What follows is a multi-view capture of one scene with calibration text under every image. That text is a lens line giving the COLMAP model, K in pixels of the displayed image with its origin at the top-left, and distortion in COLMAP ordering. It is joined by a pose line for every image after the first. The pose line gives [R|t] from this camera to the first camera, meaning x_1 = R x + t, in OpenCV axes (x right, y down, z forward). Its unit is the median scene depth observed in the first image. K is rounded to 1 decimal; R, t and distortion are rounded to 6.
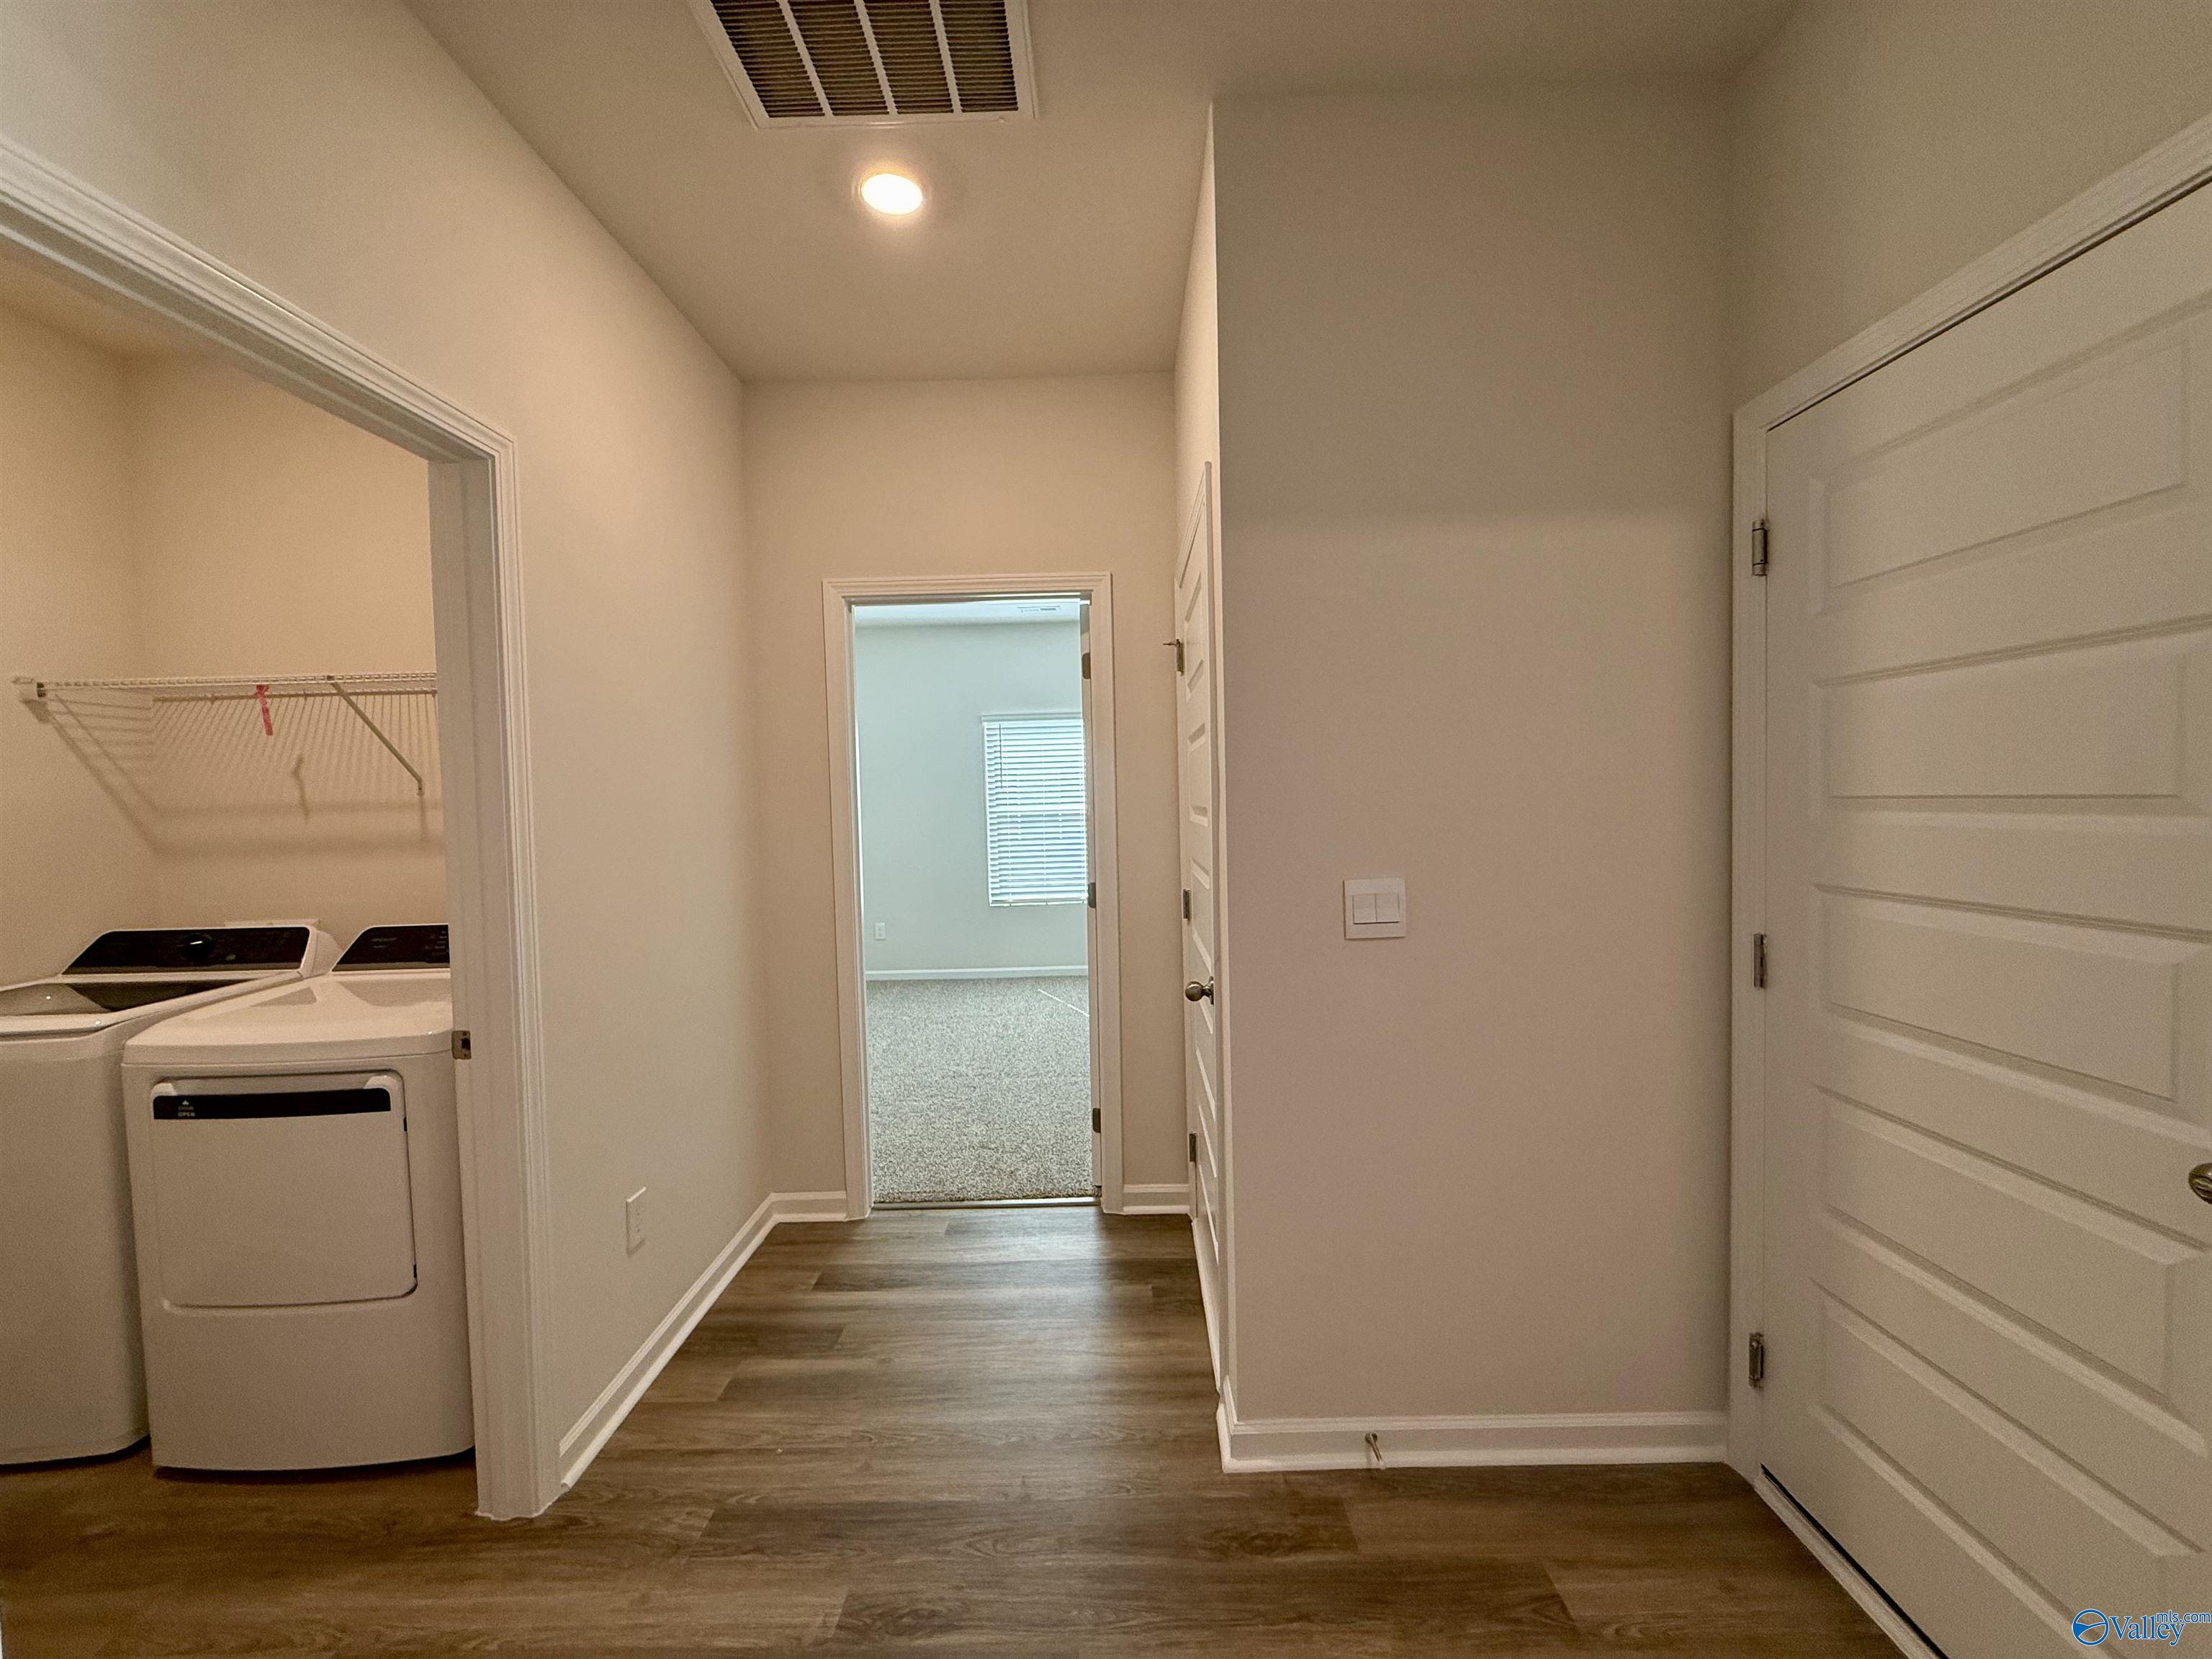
lens RADIAL K [[884.5, 0, 1112.2], [0, 884.5, 828.5], [0, 0, 1]] dist [-0.000155, 0.000231]
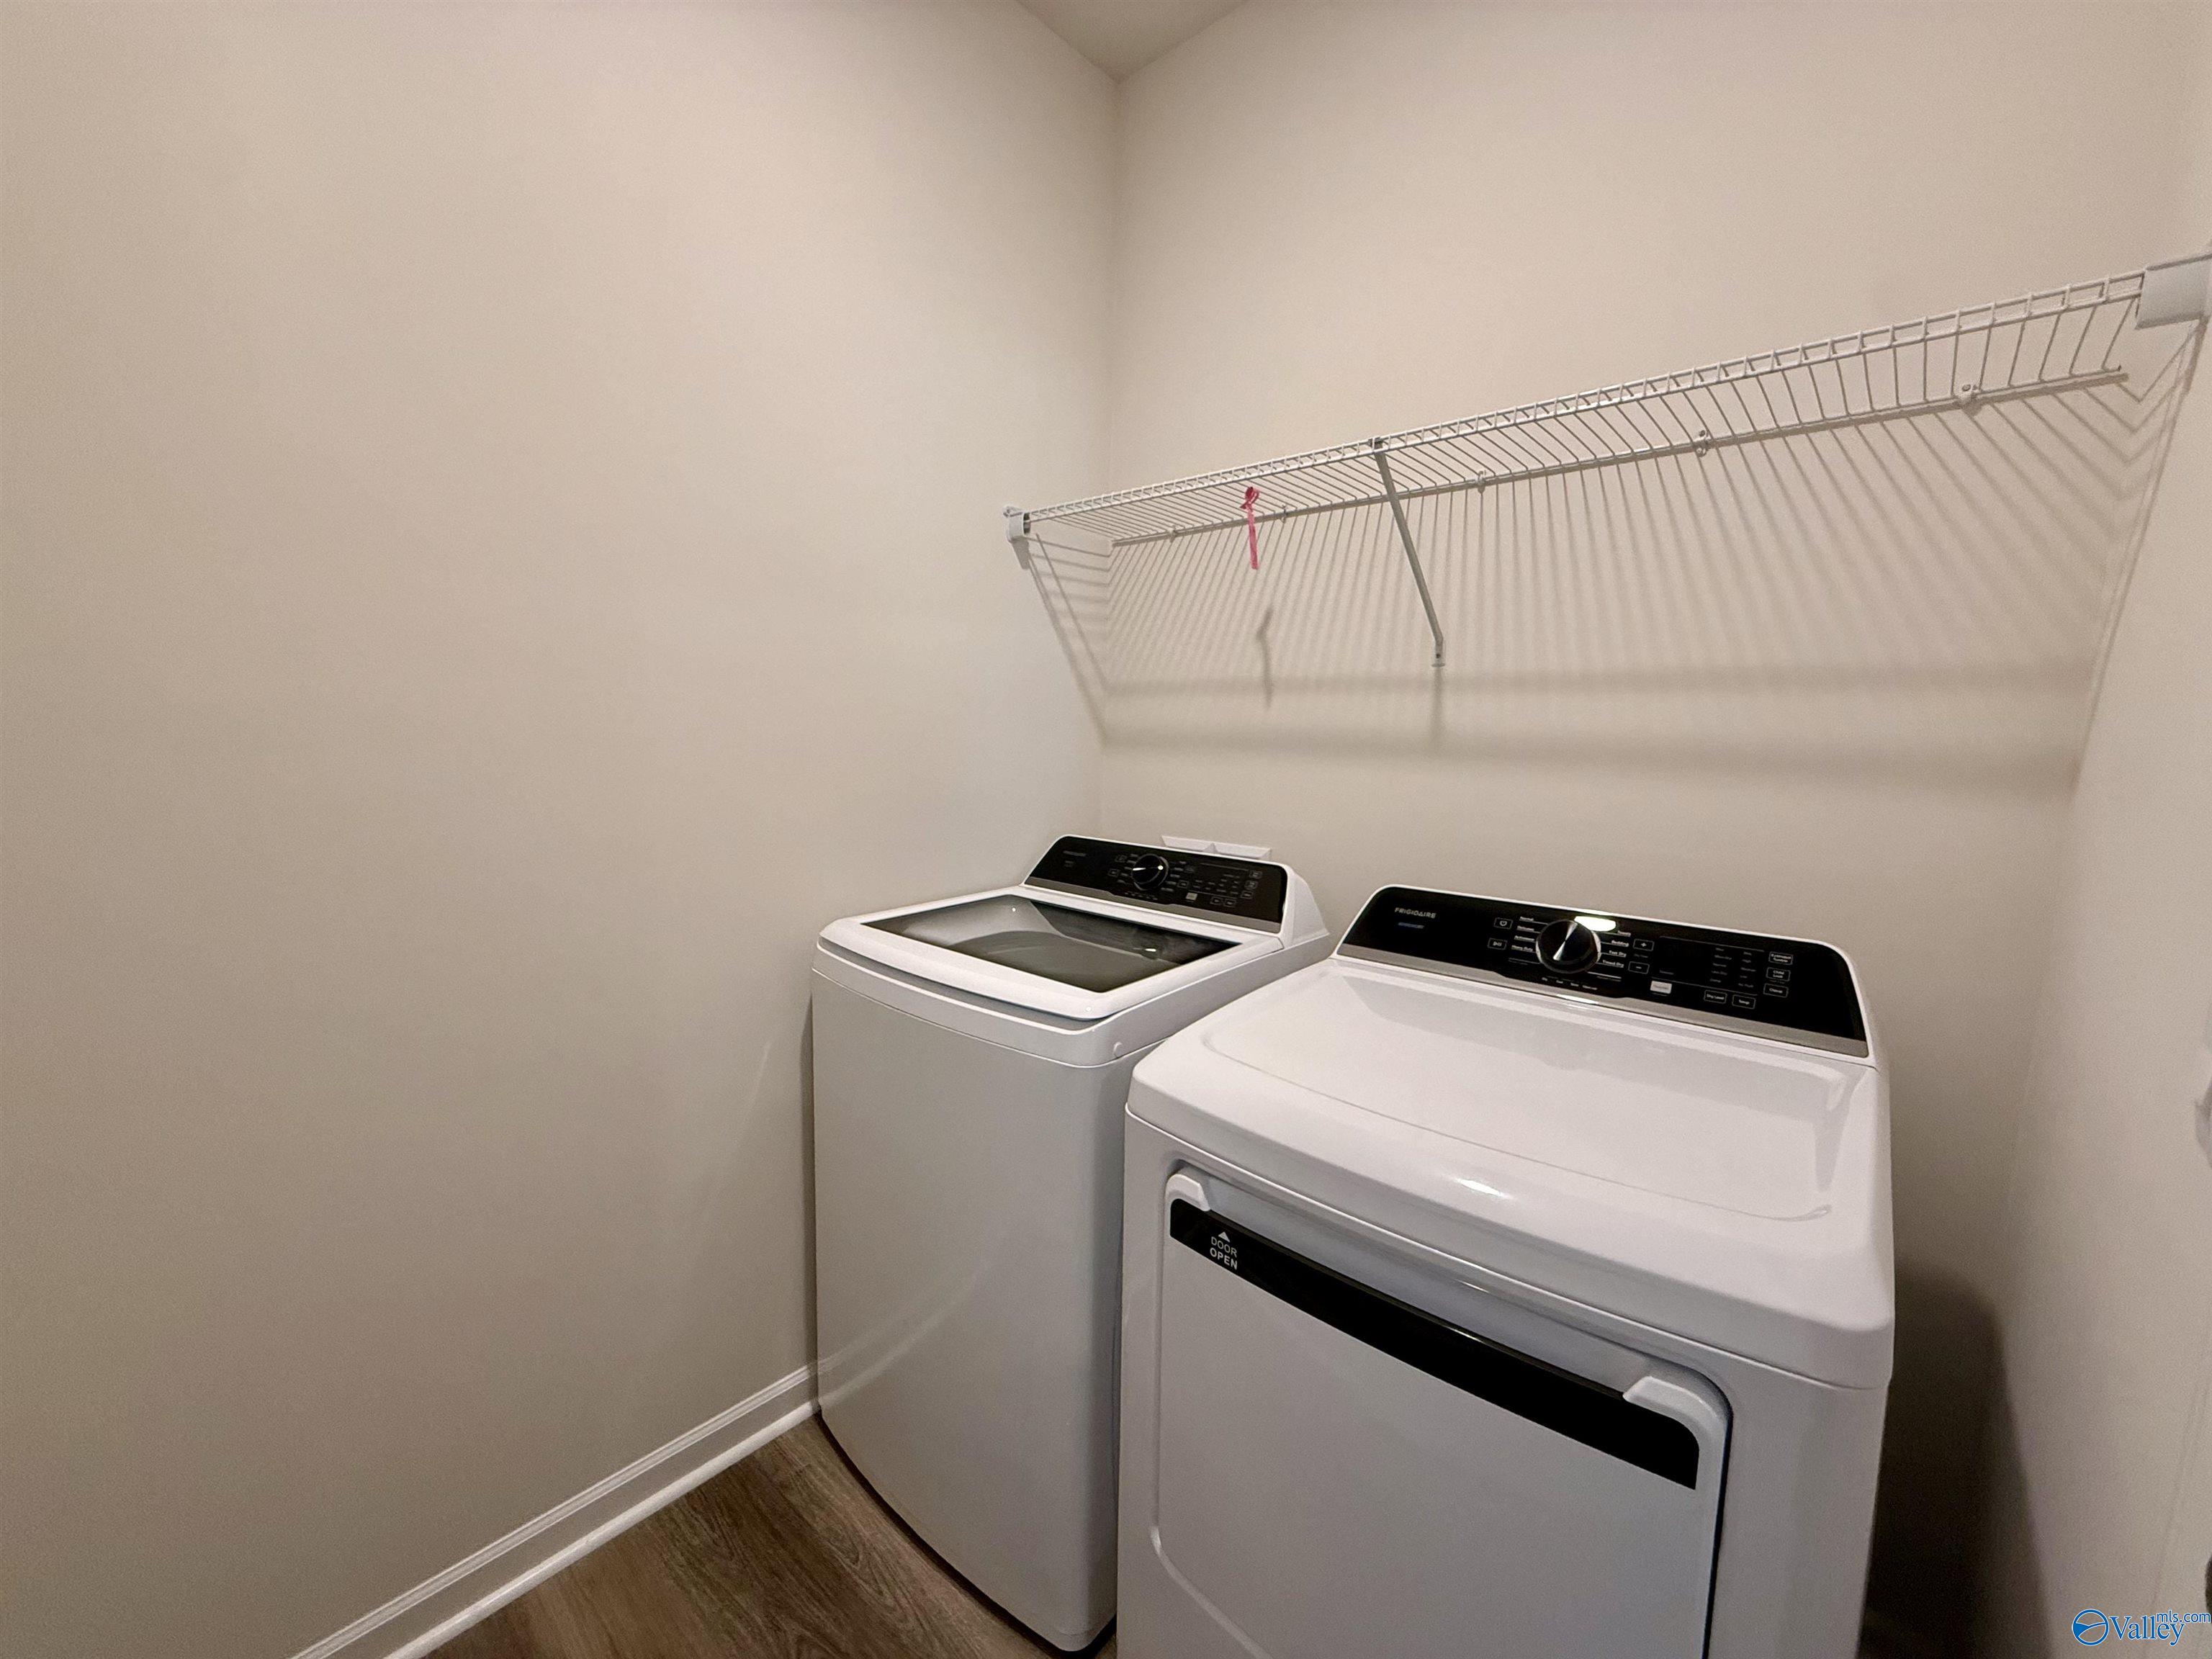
lens RADIAL K [[884.5, 0, 1110.7], [0, 884.5, 828.0], [0, 0, 1]] dist [-0.000155, 0.000231]
pose [[0.744242, 0.114415, -0.658037, -0.575704], [-0.060538, 0.992719, 0.104138, 0.023398], [0.665161, -0.037667, 0.745749, 0.430707]]
